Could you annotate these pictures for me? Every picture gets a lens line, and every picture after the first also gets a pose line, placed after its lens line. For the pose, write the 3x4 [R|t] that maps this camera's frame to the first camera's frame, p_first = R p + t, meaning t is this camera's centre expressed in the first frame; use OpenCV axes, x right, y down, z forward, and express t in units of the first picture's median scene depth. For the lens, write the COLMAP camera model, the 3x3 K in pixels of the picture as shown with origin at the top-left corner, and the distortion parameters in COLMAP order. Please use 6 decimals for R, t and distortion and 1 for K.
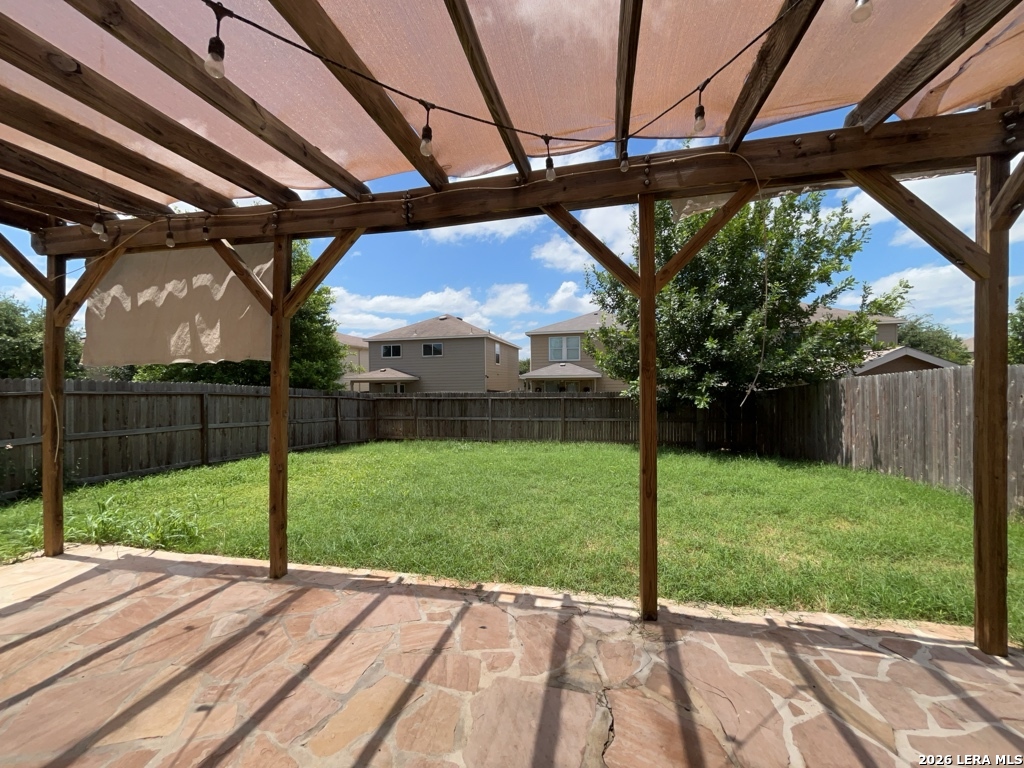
lens RADIAL K [[414.9, 0, 514.1], [0, 414.9, 385.4], [0, 0, 1]] dist [-0.001769, -0.000522]
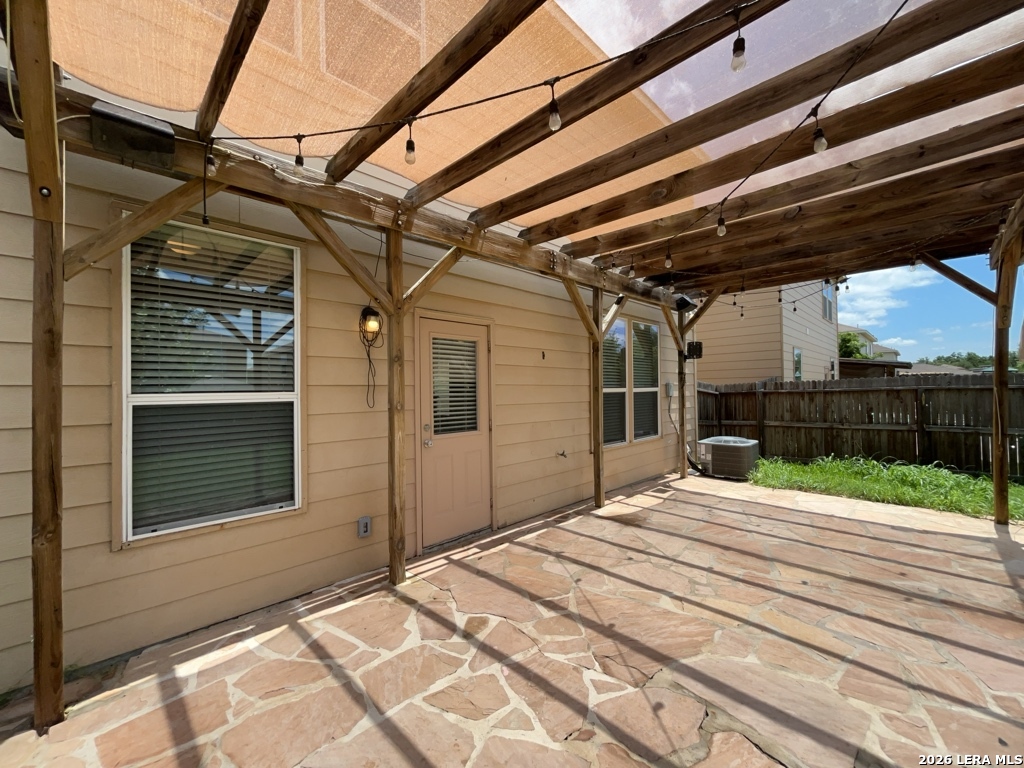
lens RADIAL K [[414.9, 0, 514.1], [0, 414.9, 385.4], [0, 0, 1]] dist [-0.001769, -0.000522]
pose [[-0.547805, 0.008280, -0.836565, 0.911899], [0.009122, 0.999951, 0.003924, 0.000868], [0.836556, -0.005482, -0.547853, 0.716458]]
